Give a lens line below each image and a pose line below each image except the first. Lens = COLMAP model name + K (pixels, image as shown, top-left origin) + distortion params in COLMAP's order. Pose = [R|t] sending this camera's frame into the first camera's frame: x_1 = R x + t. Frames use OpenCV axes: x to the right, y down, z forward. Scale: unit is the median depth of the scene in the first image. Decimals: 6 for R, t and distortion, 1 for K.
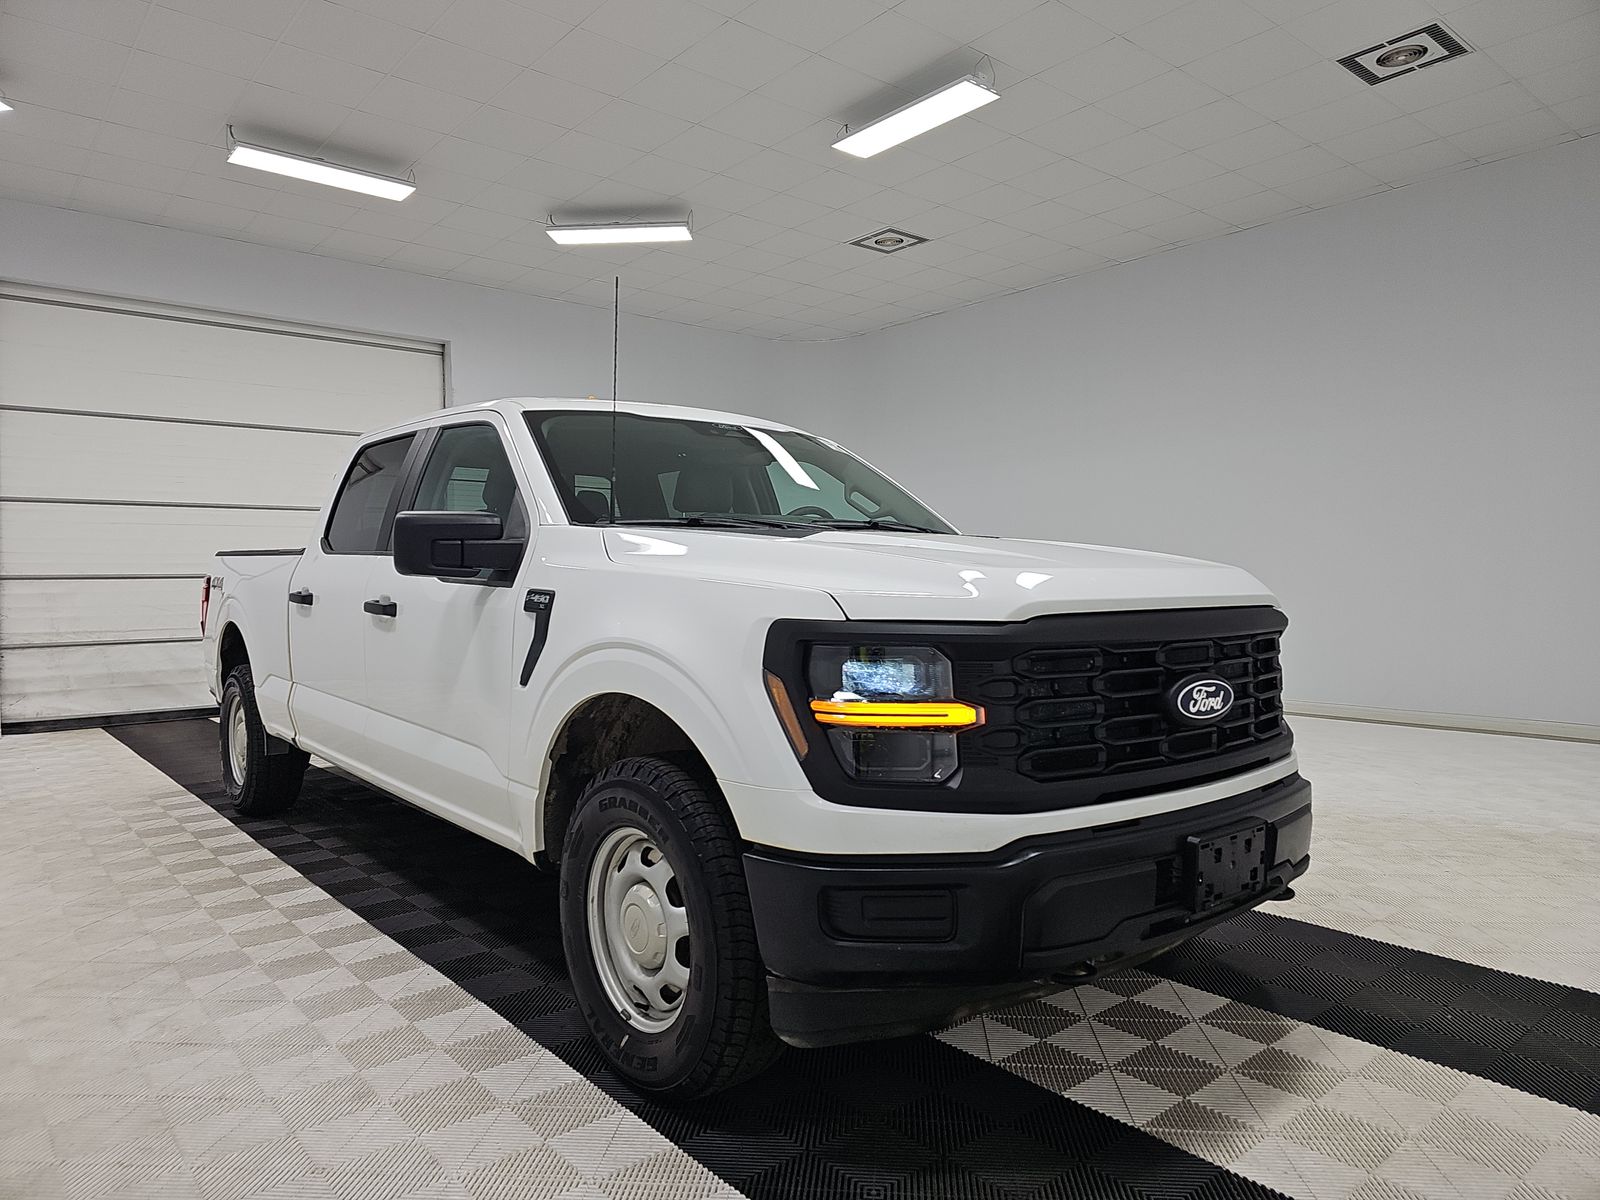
lens RADIAL K [[1029.3, 0, 805.8], [0, 1029.3, 607.3], [0, 0, 1]] dist [0.053743, -0.023345]
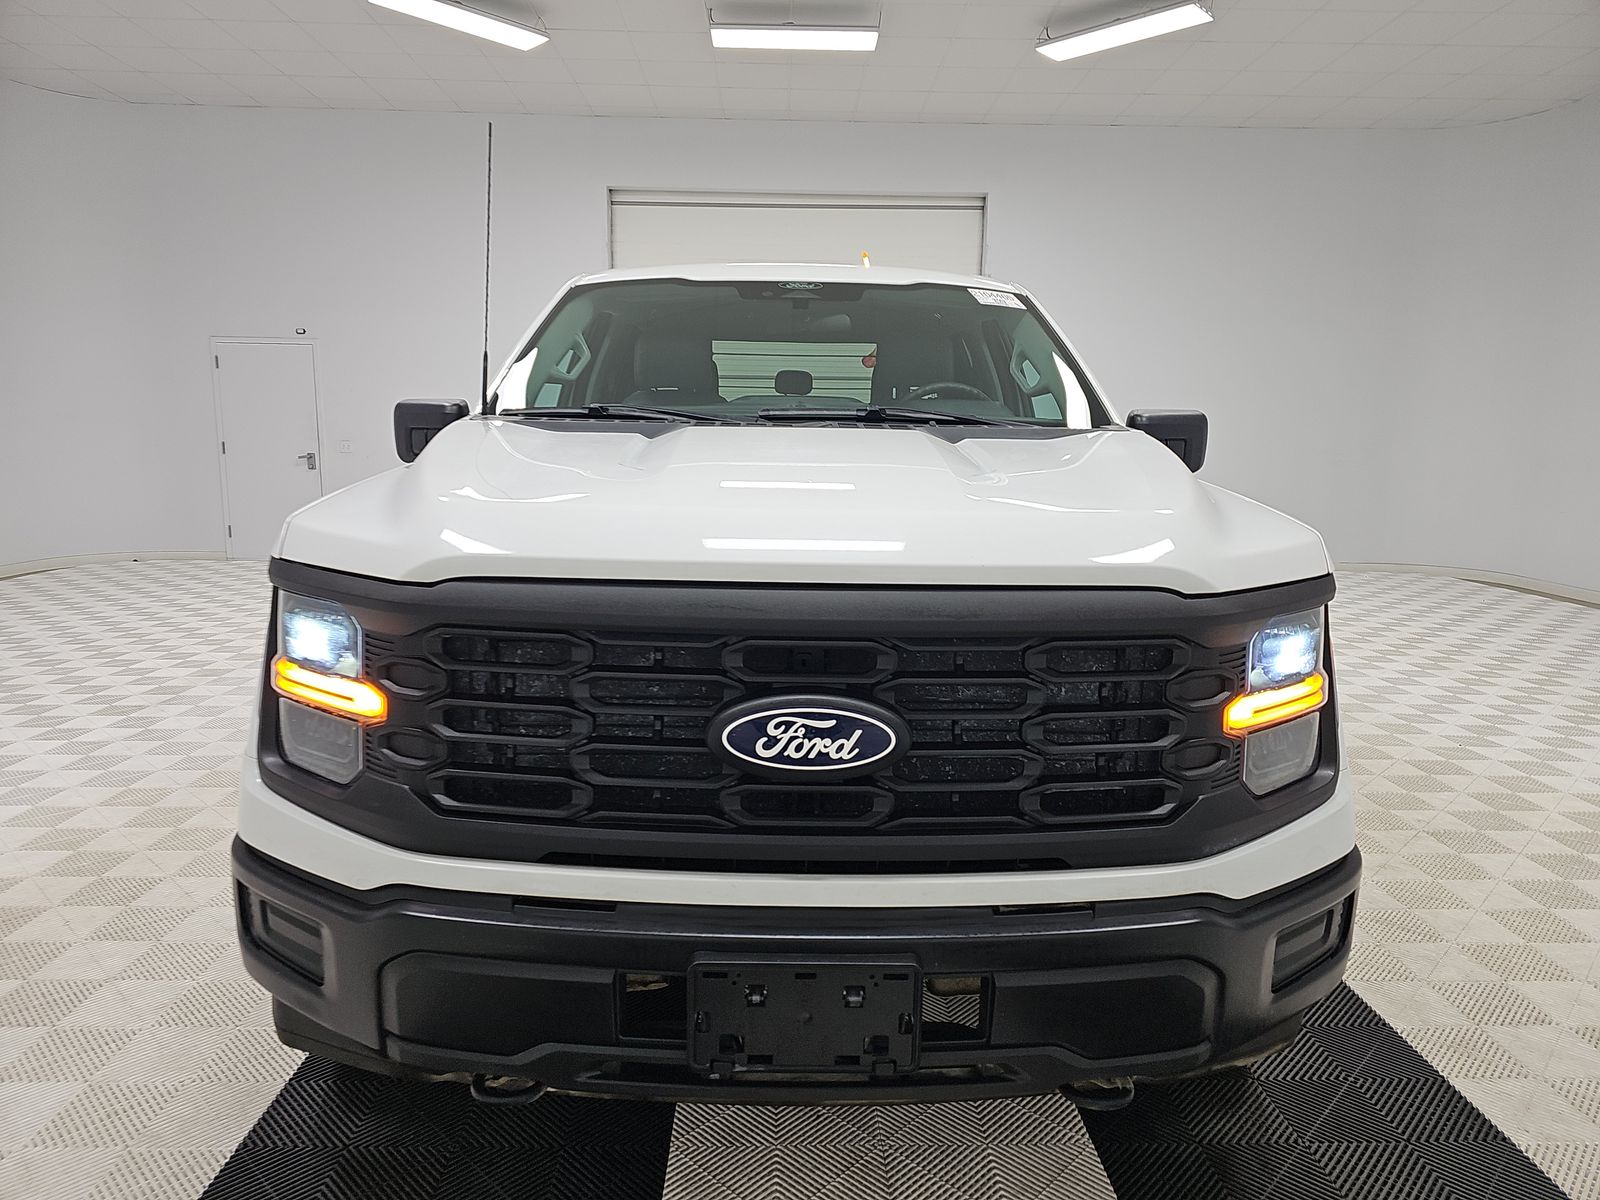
lens RADIAL K [[1029.3, 0, 813.6], [0, 1029.3, 597.6], [0, 0, 1]] dist [0.053743, -0.023345]
pose [[0.779316, 0.115612, -0.615874, 0.741598], [-0.035076, 0.989340, 0.141335, -0.074078], [0.625649, -0.088543, 0.775064, 0.556570]]
